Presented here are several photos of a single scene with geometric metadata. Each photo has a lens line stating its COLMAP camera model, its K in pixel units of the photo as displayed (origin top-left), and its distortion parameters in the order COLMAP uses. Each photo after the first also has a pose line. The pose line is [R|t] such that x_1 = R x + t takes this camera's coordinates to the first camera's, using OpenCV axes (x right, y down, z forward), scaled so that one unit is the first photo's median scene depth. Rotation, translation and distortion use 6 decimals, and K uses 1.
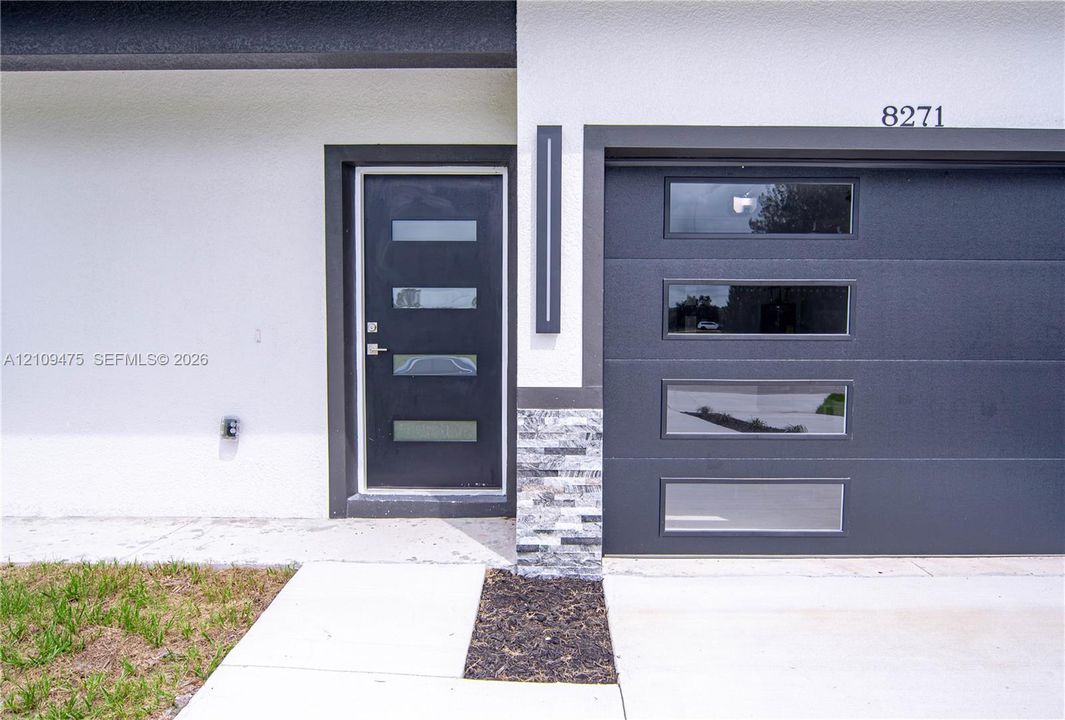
lens RADIAL K [[653.2, 0, 532.8], [0, 653.2, 366.0], [0, 0, 1]] dist [0.000297, -0.000778]
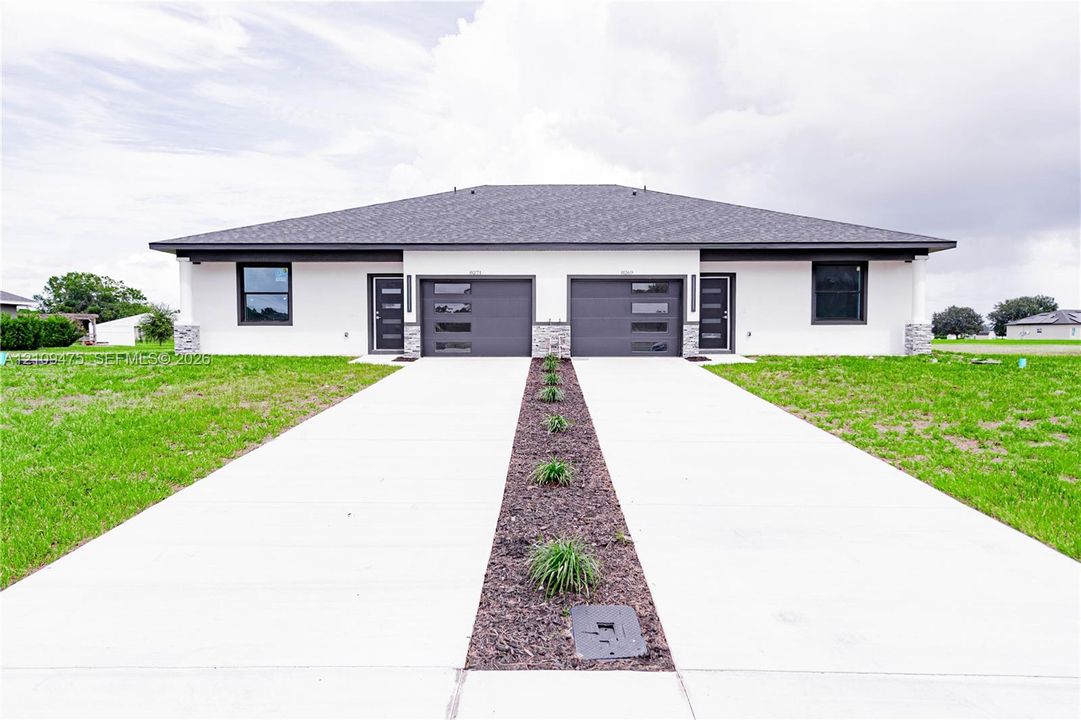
lens RADIAL K [[669.1, 0, 543.4], [0, 669.1, 355.5], [0, 0, 1]] dist [0.019118, -0.002883]
pose [[0.999964, -0.007636, 0.003661, 1.054685], [0.007730, 0.999619, -0.026499, 0.440254], [-0.003458, 0.026526, 0.999642, -4.331311]]
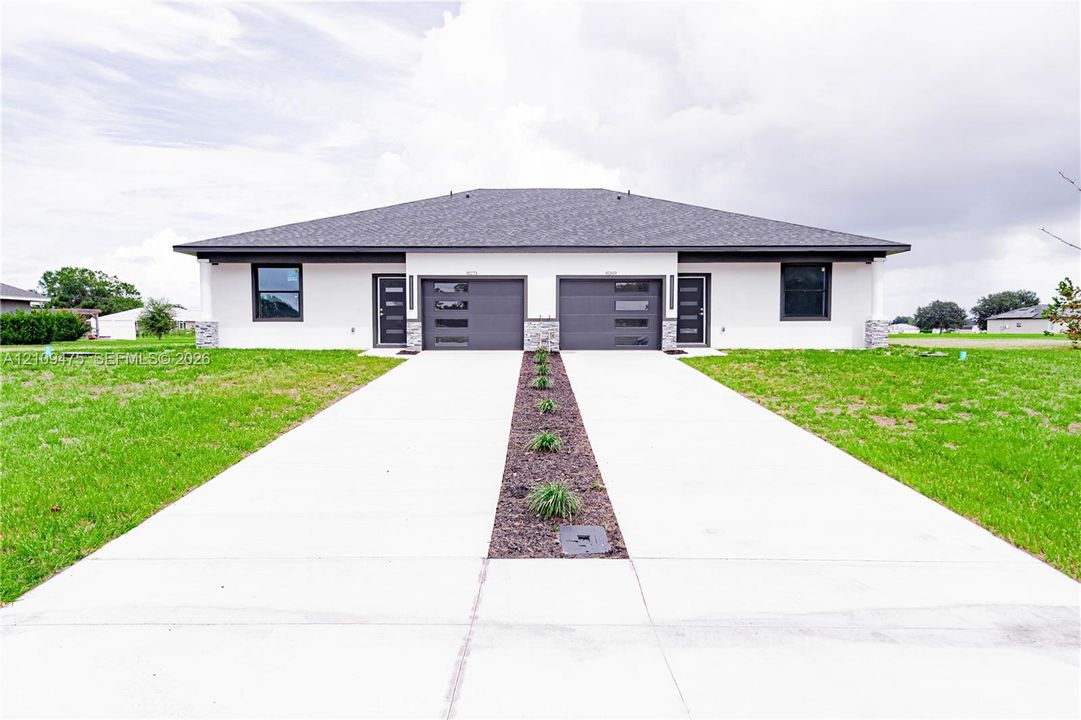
lens RADIAL K [[669.1, 0, 536.7], [0, 669.1, 361.2], [0, 0, 1]] dist [0.019118, -0.002883]
pose [[0.999916, -0.007949, 0.010238, 1.033713], [0.008041, 0.999927, -0.008967, 0.456817], [-0.010166, 0.009049, 0.999907, -4.821700]]
